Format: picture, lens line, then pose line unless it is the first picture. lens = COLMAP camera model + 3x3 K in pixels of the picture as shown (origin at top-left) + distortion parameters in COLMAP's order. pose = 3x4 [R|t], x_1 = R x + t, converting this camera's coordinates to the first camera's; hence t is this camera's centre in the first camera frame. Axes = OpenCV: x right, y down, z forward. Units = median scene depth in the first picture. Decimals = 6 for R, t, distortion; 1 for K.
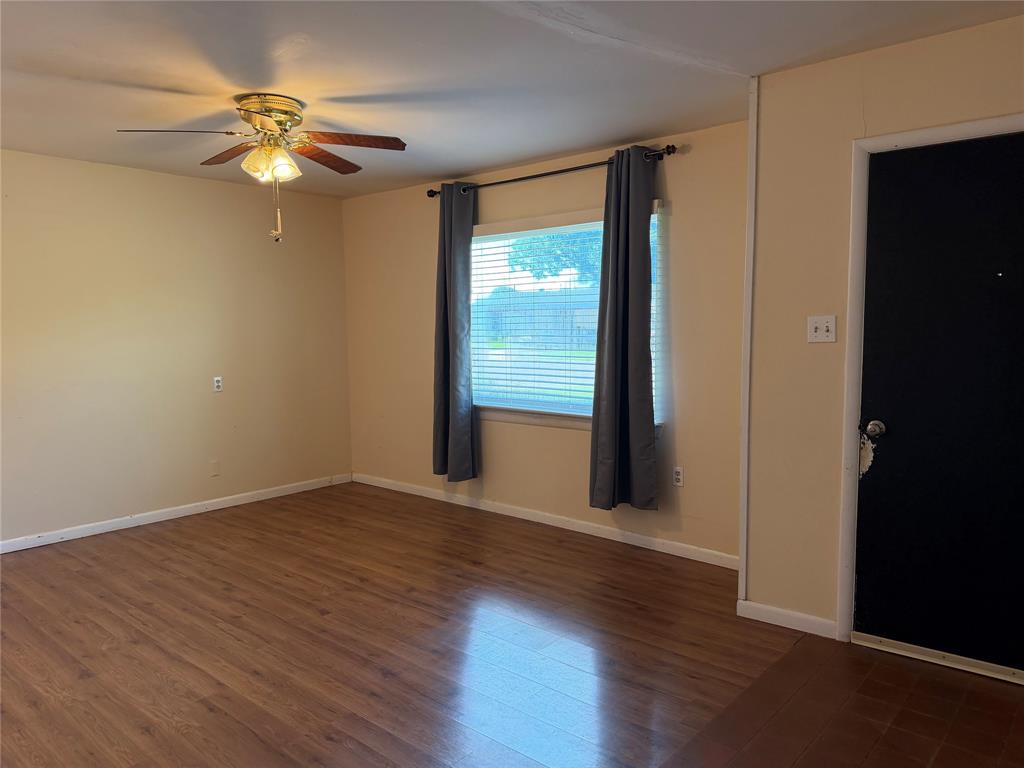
lens RADIAL K [[713.0, 0, 512.0], [0, 713.0, 384.0], [0, 0, 1]] dist [-0.007111, -0.005835]
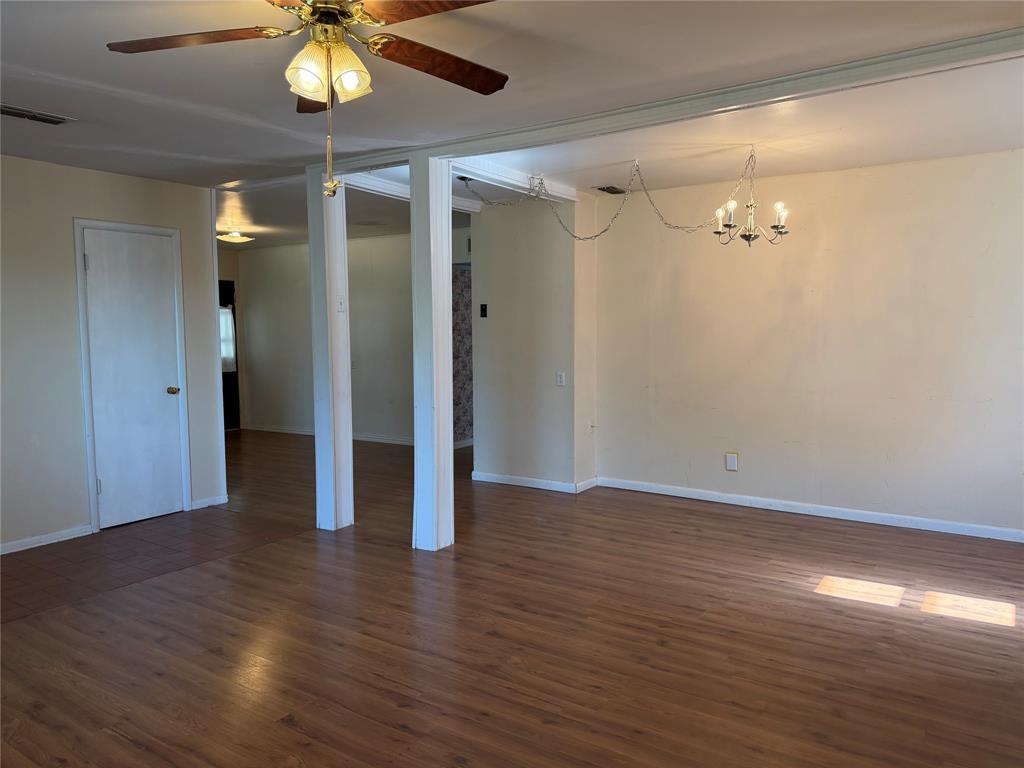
lens RADIAL K [[729.2, 0, 512.0], [0, 729.2, 384.0], [0, 0, 1]] dist [-0.004296, -0.005794]
pose [[-0.992749, 0.029540, -0.116523, -0.347675], [0.009856, 0.986074, 0.166015, -0.123685], [0.119804, 0.163663, -0.979215, 1.430900]]
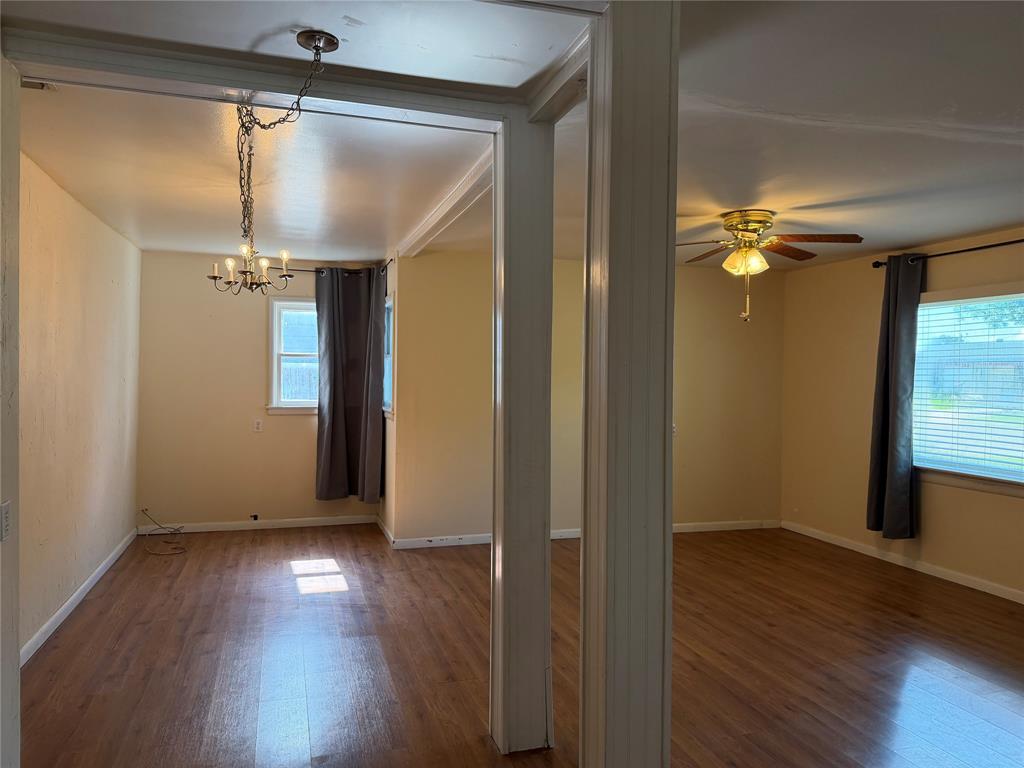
lens RADIAL K [[713.0, 0, 512.0], [0, 713.0, 384.0], [0, 0, 1]] dist [-0.007111, -0.005835]
pose [[0.847010, 0.029503, -0.530758, -0.006306], [-0.066165, 0.996545, -0.050194, 0.002592], [0.527443, 0.077632, 0.846036, -0.239667]]
